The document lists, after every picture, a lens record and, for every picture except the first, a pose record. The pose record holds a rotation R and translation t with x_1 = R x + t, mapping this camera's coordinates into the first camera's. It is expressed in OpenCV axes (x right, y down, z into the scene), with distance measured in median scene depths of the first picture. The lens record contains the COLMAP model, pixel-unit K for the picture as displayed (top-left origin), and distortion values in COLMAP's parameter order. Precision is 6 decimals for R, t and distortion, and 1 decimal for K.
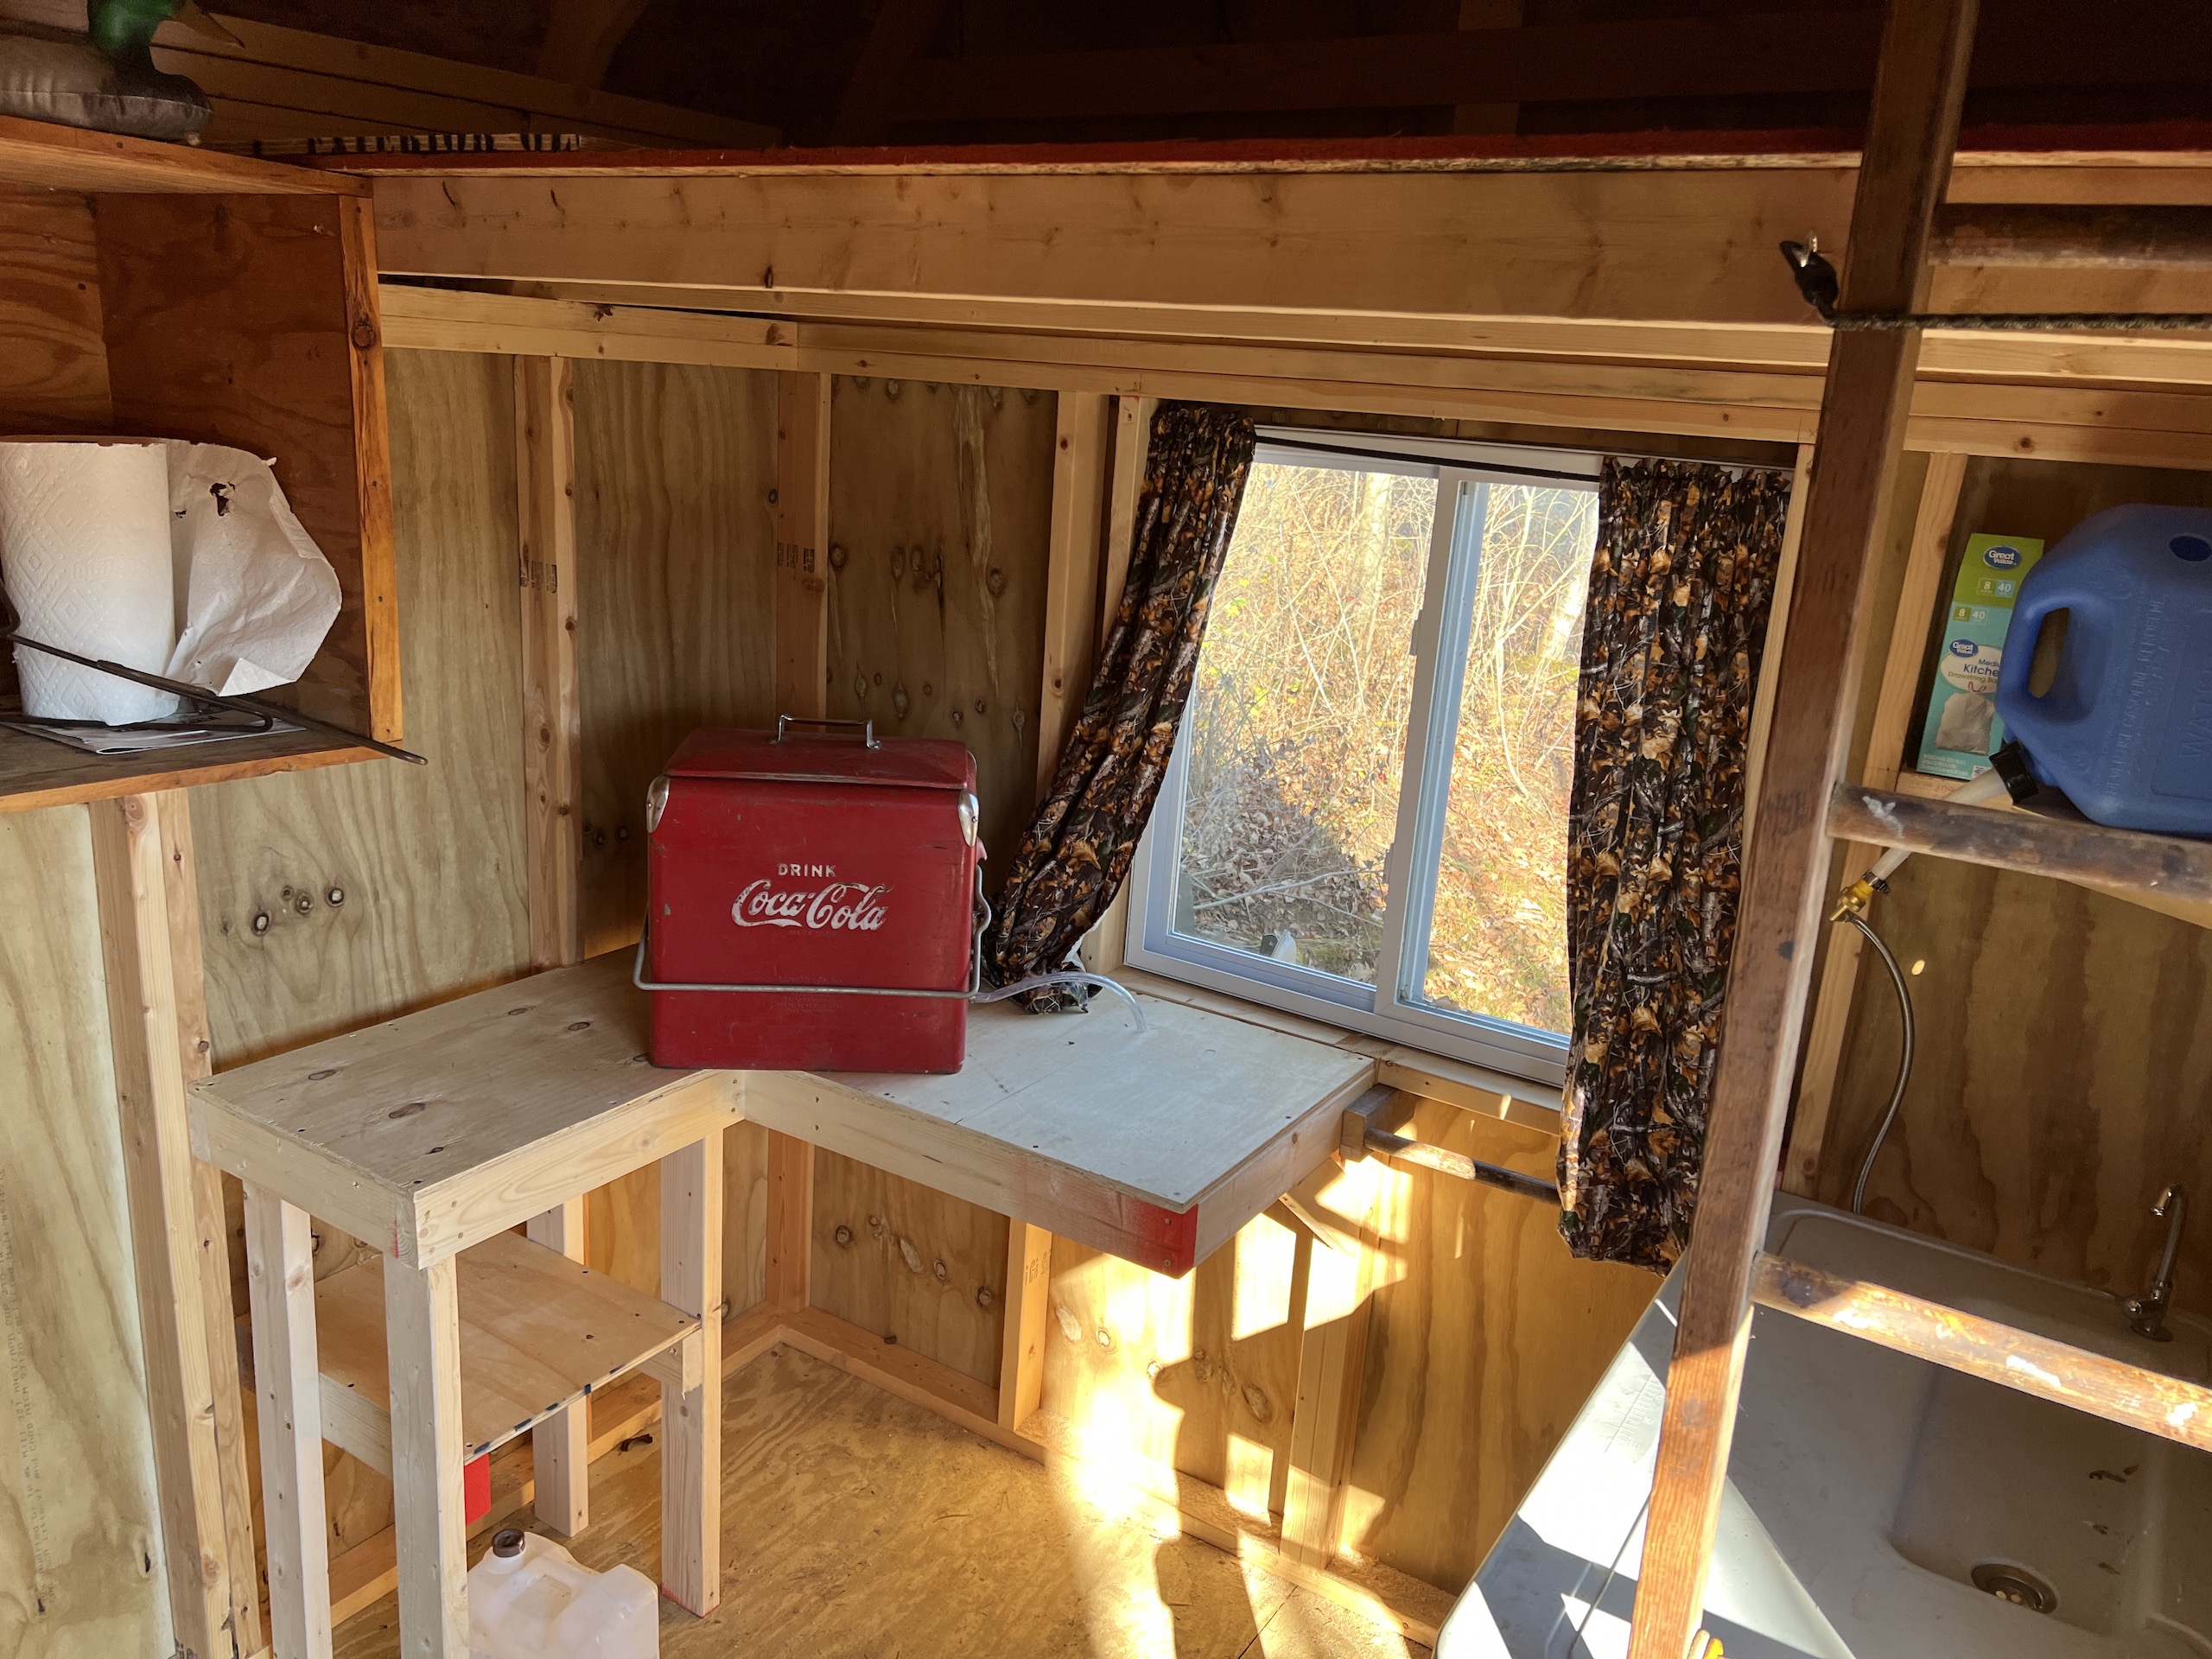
lens RADIAL K [[1664.5, 0, 1106.0], [0, 1664.5, 829.5], [0, 0, 1]] dist [0.018217, -0.002416]
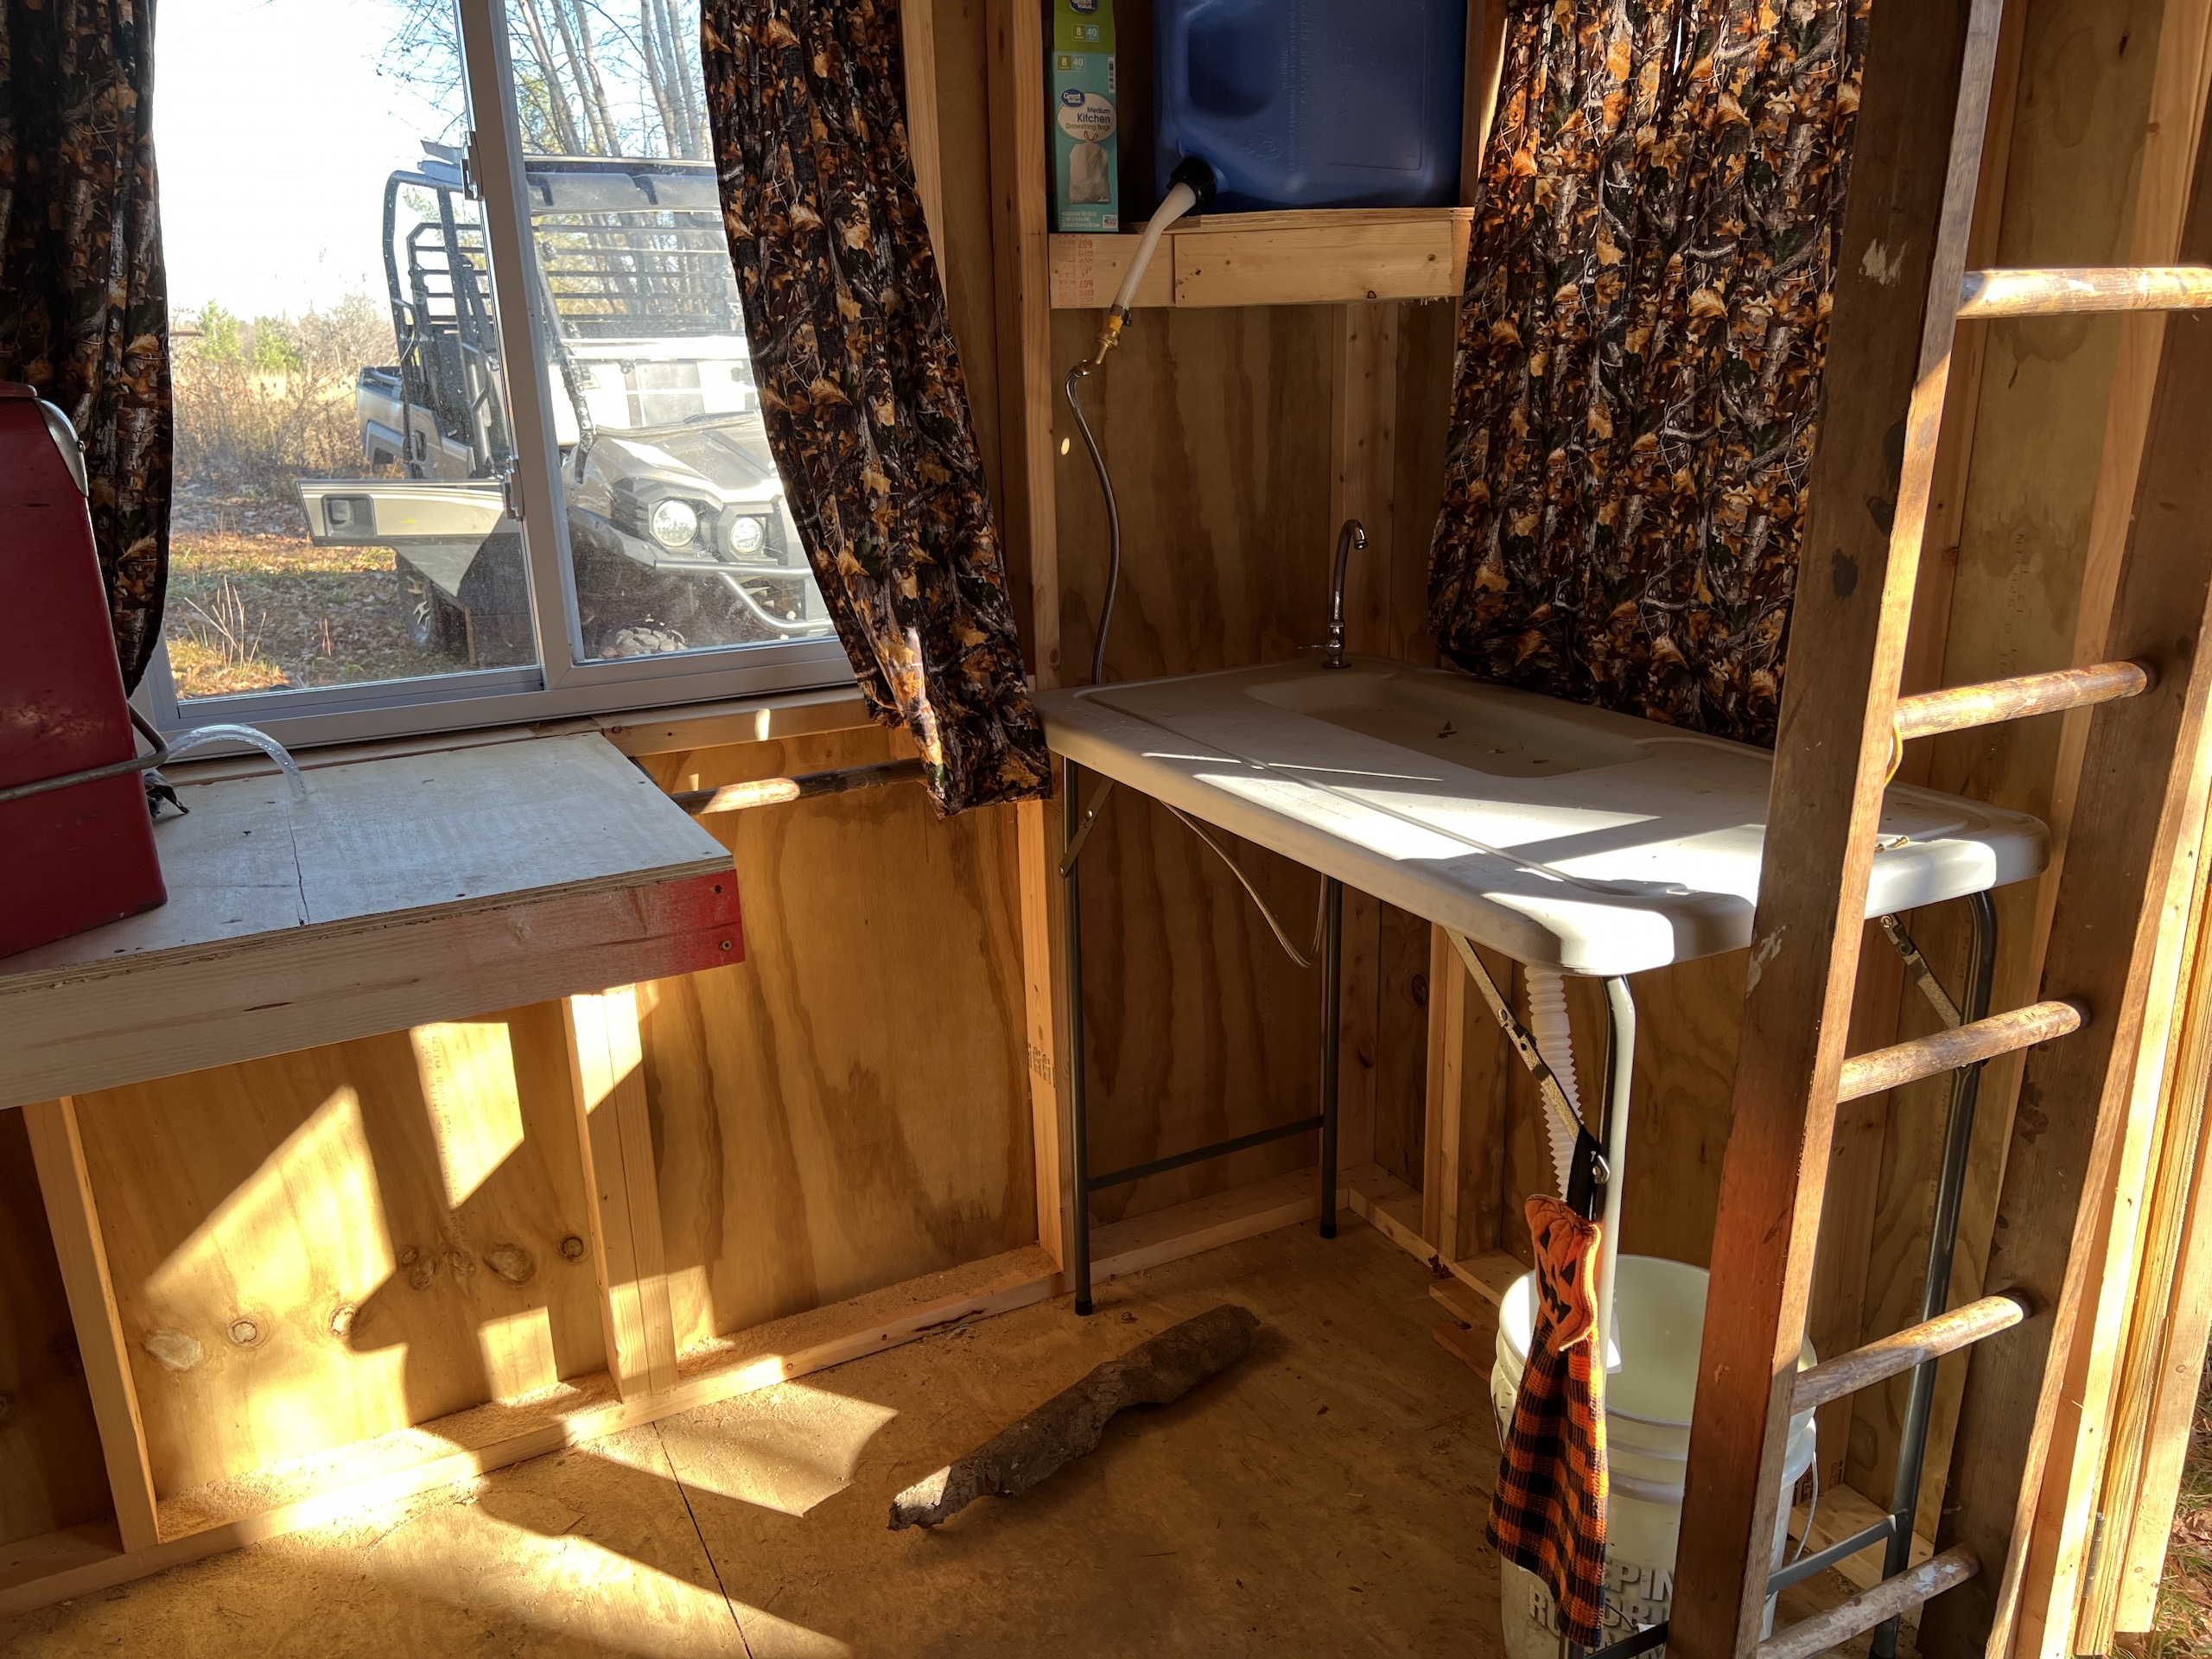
lens RADIAL K [[1664.5, 0, 1106.0], [0, 1664.5, 829.5], [0, 0, 1]] dist [0.018217, -0.002416]
pose [[0.504331, -0.325074, 0.799986, -0.392405], [0.285710, 0.937073, 0.200661, 0.099298], [-0.814874, 0.127364, 0.565472, 0.389051]]
